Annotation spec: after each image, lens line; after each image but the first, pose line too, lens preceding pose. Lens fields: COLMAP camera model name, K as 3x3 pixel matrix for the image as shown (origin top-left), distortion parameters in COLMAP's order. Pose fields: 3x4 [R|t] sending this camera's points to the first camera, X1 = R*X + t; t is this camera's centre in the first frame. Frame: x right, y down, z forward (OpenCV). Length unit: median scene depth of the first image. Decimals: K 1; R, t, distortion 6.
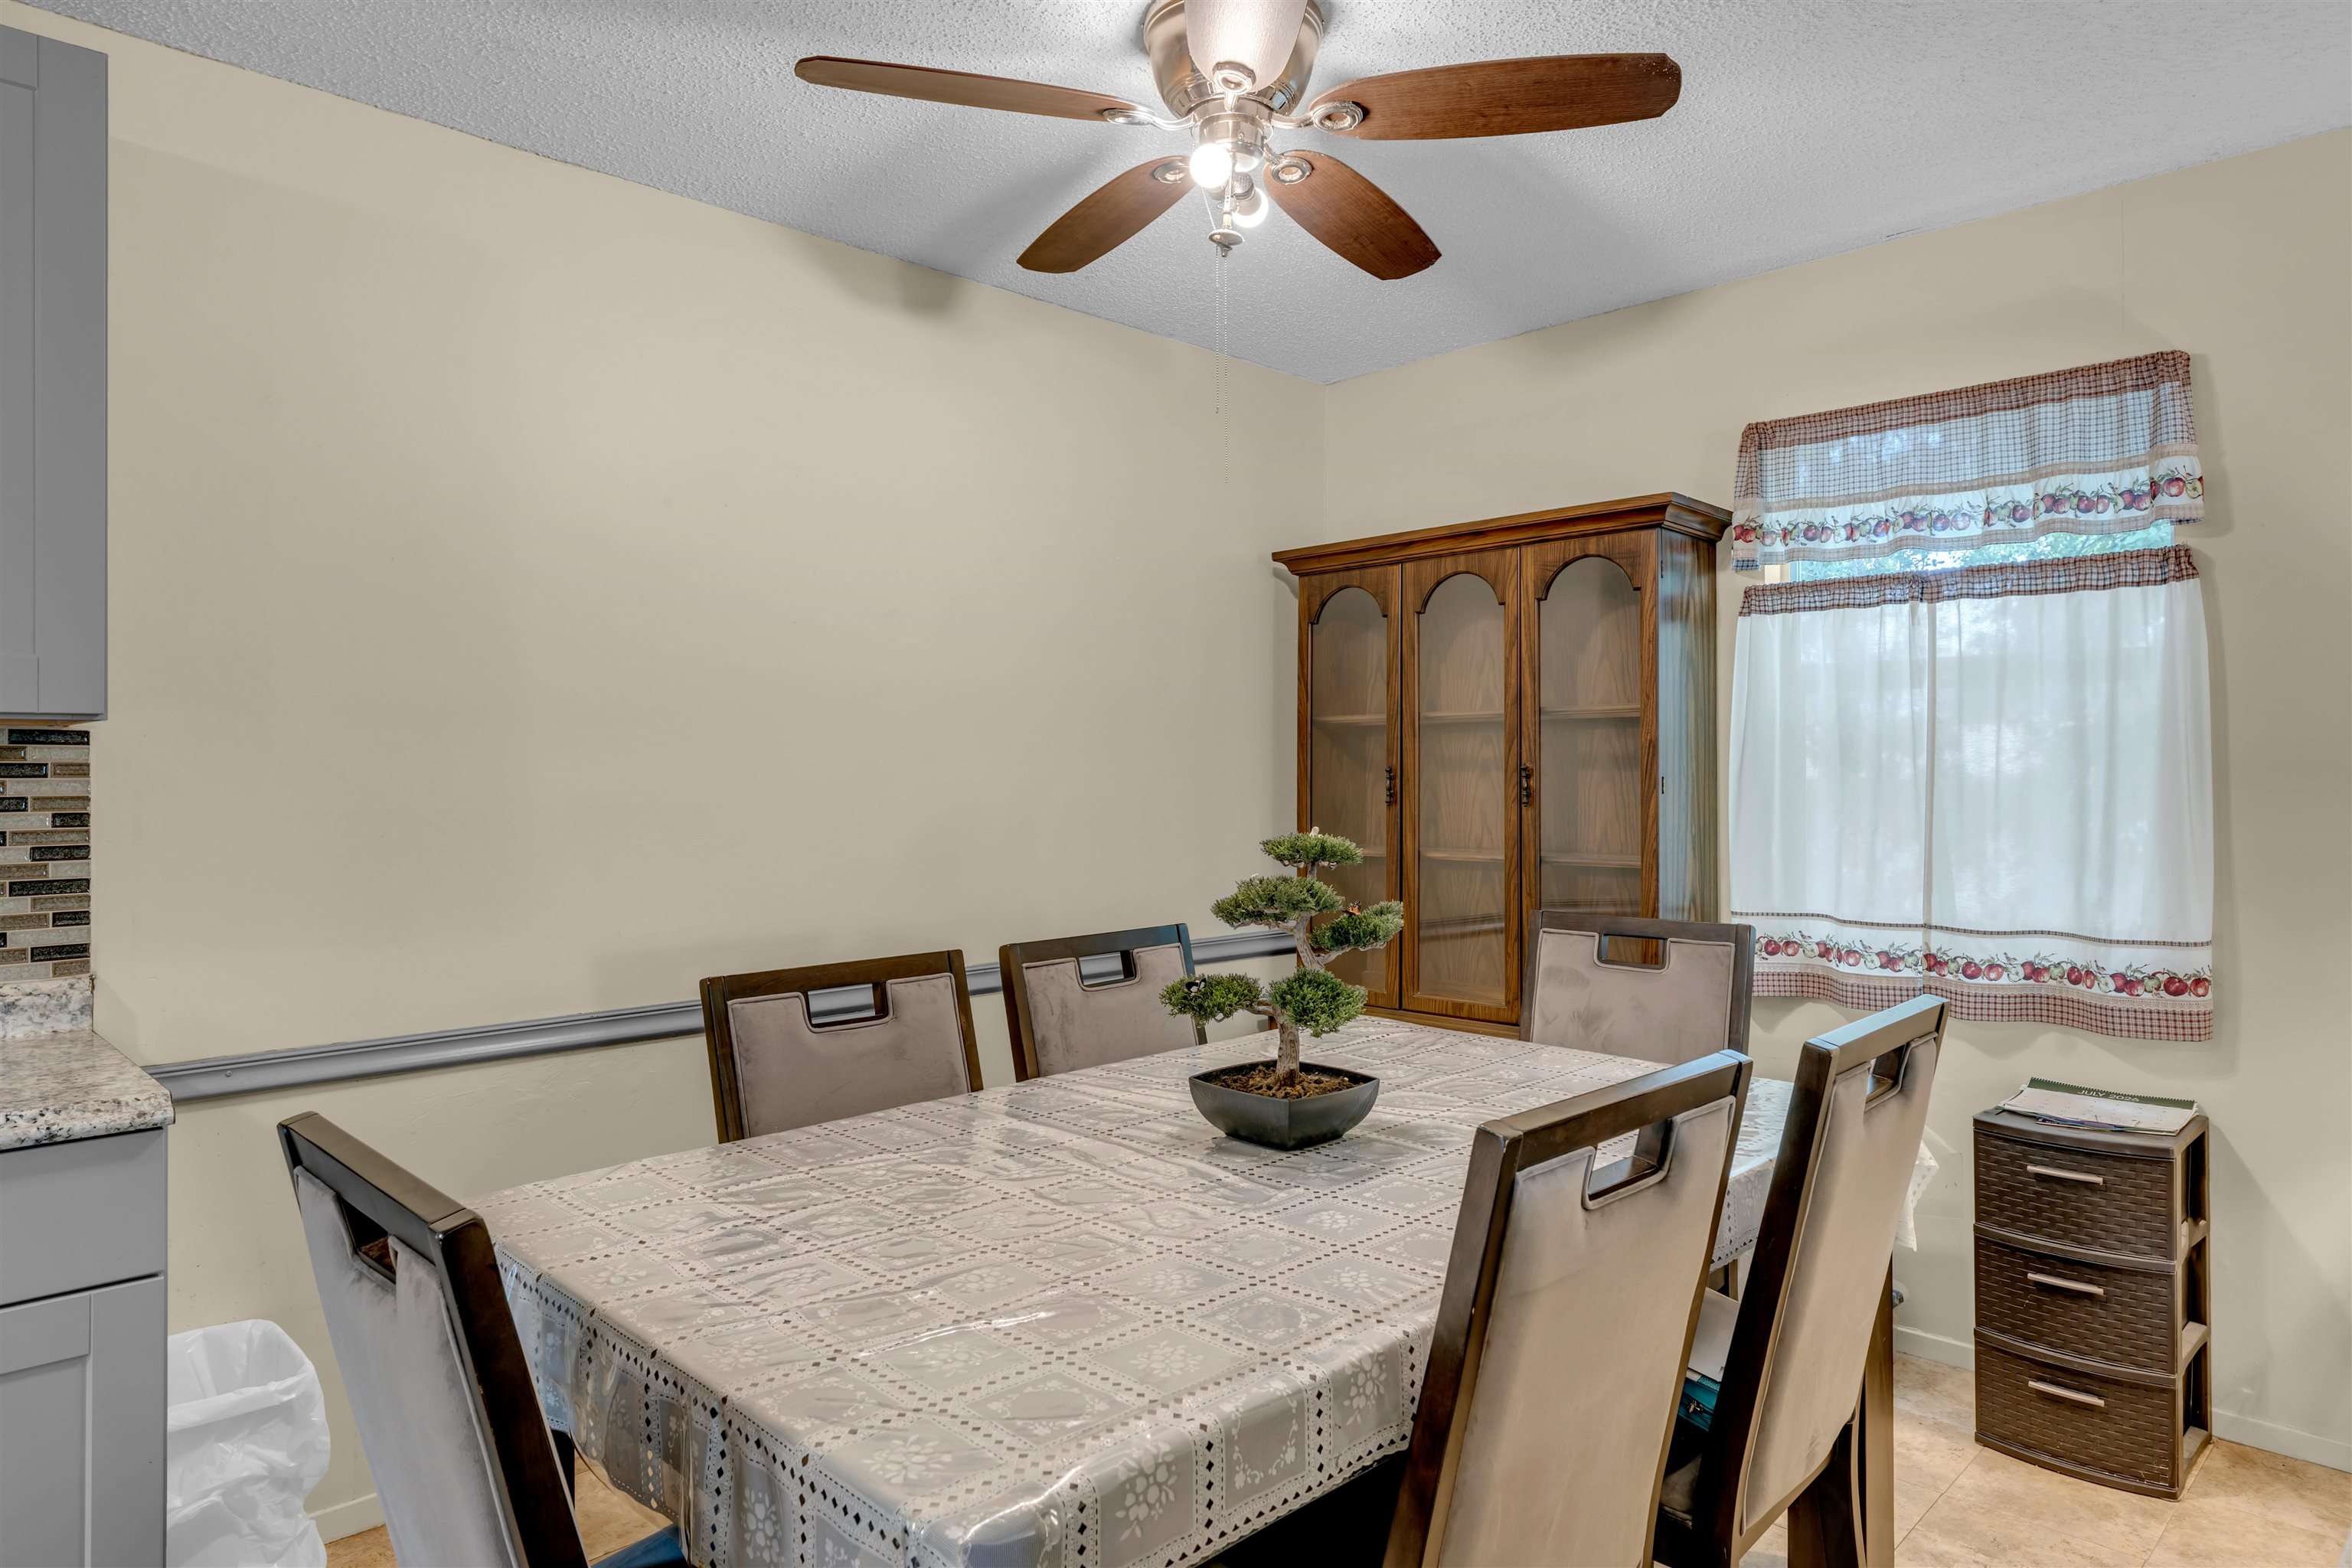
lens RADIAL K [[1411.8, 0, 1172.4], [0, 1411.8, 764.2], [0, 0, 1]] dist [0.009096, 0.001886]
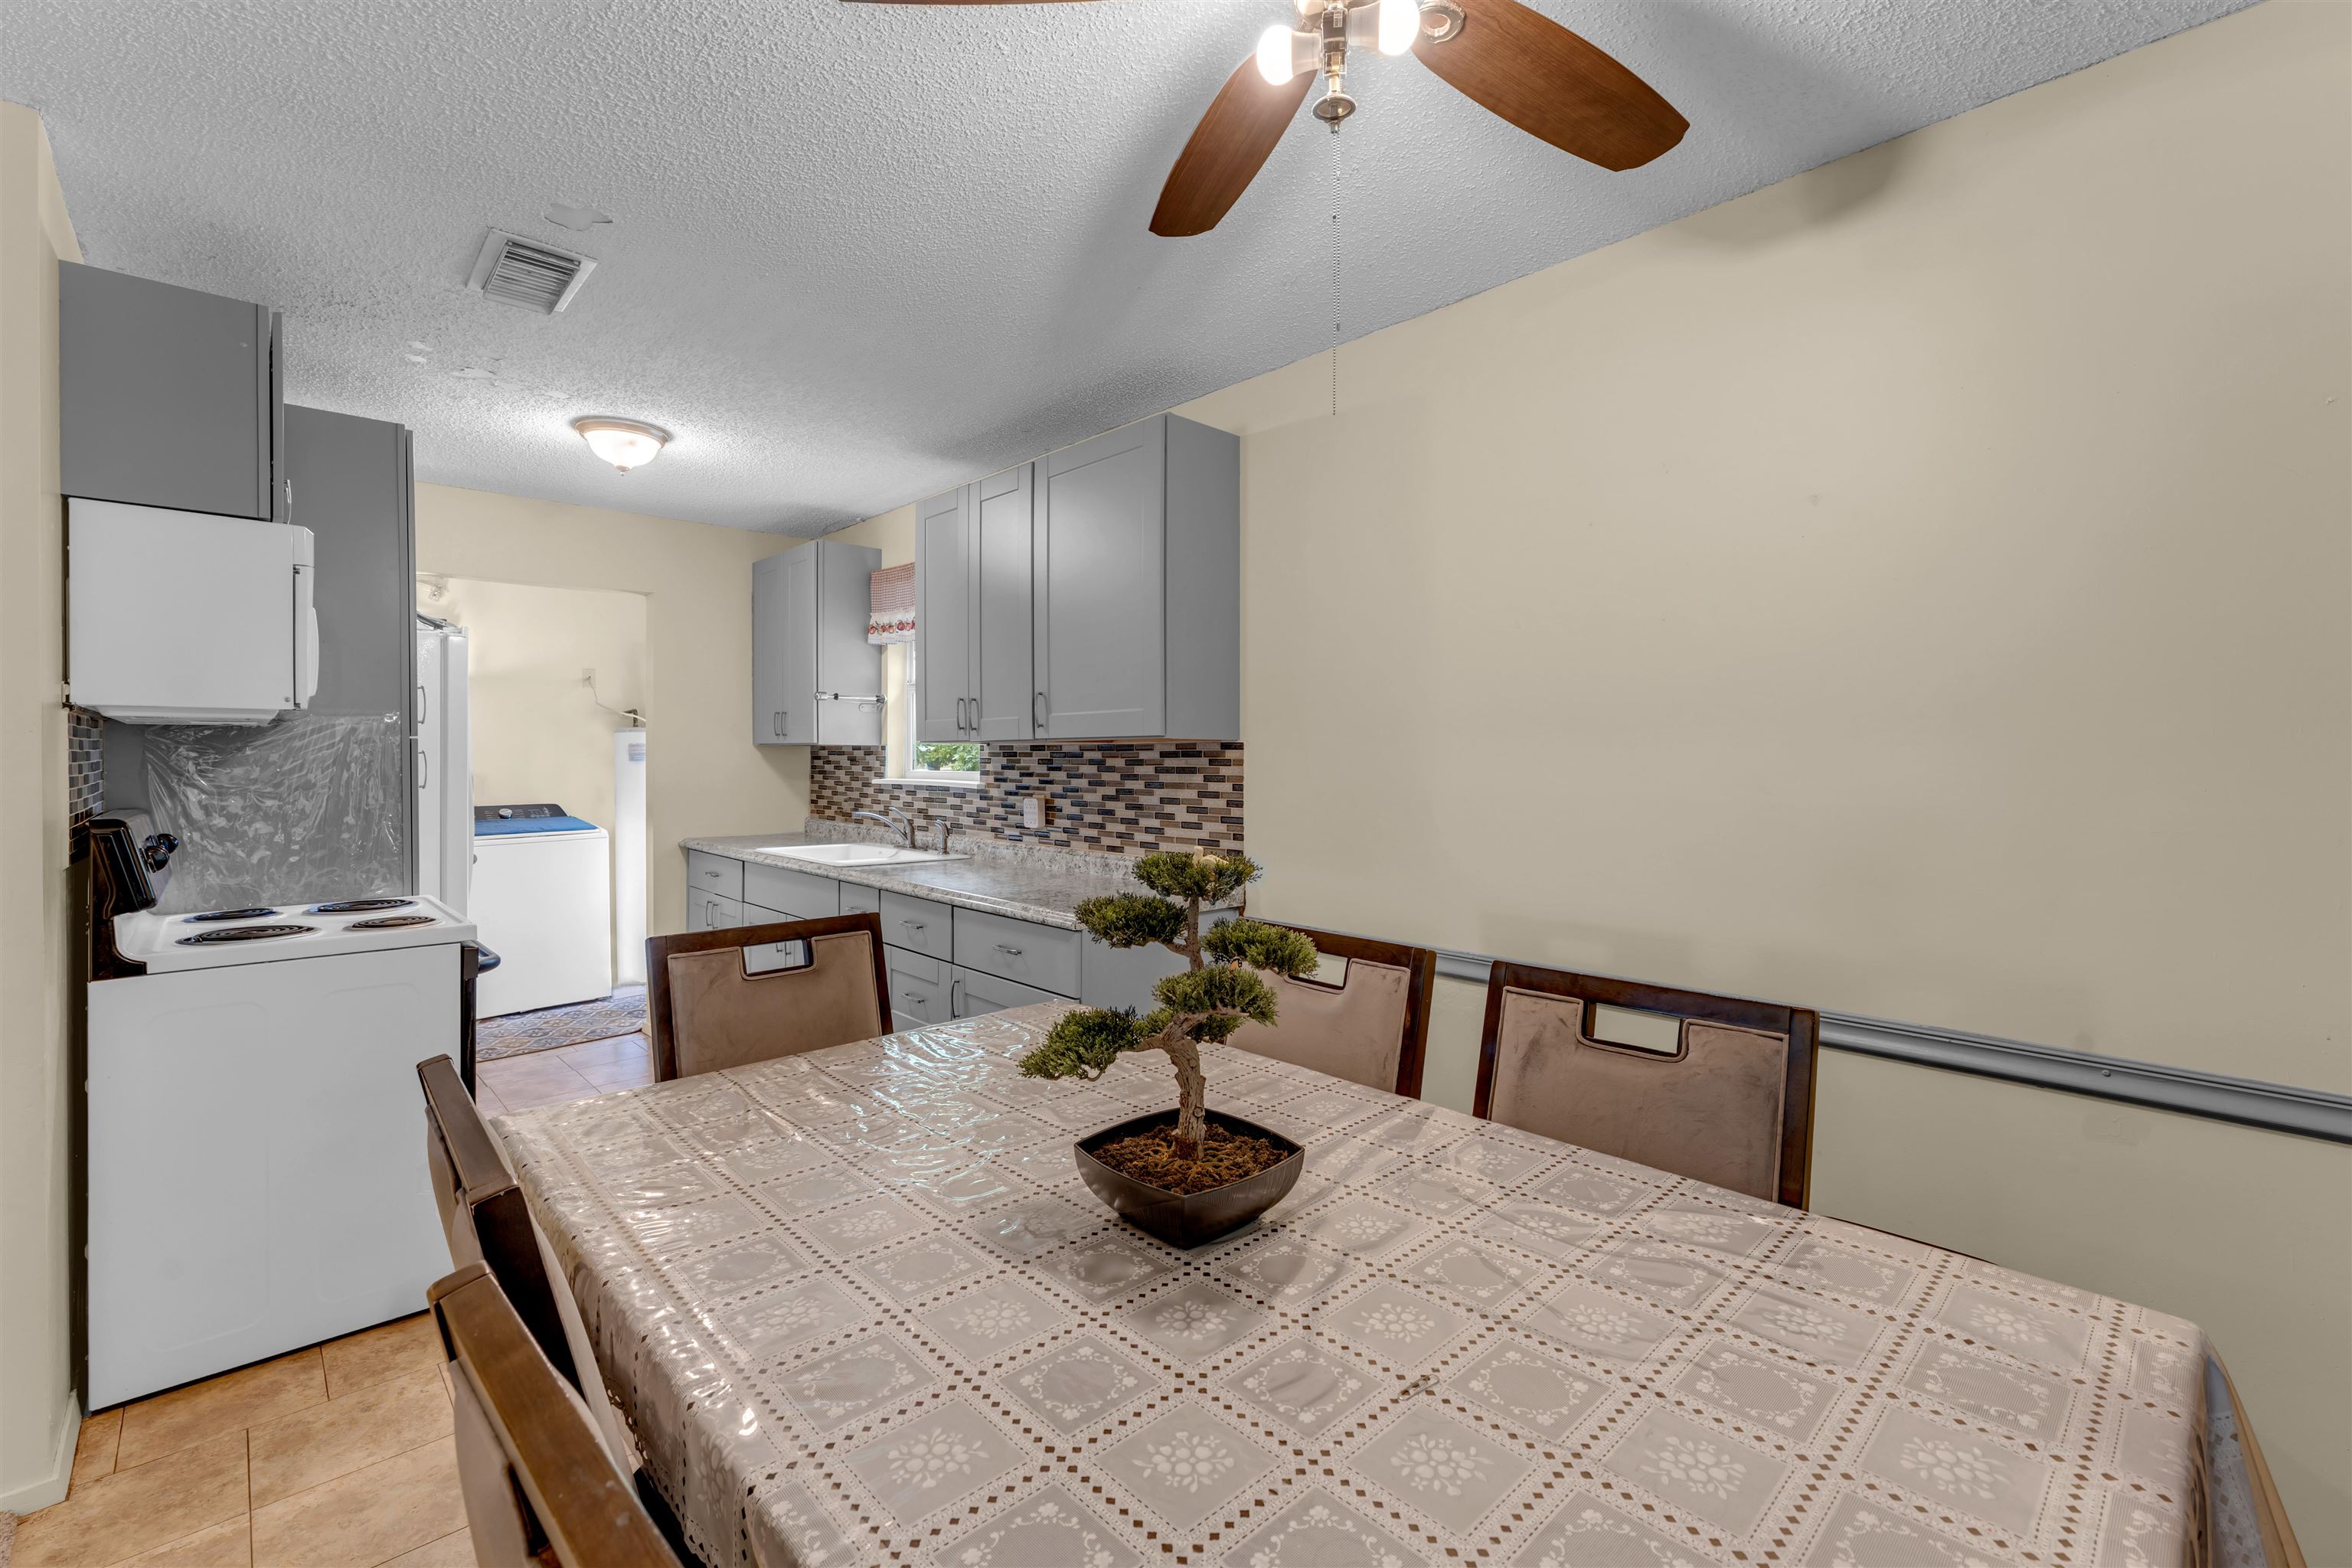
lens RADIAL K [[1022.7, 0, 1198.3], [0, 1022.7, 759.6], [0, 0, 1]] dist [0.015486, -0.000207]
pose [[-0.032596, 0.005341, -0.999454, 0.645150], [0.000940, 0.999985, 0.005313, -0.007508], [0.999468, -0.000766, -0.032600, 0.976082]]
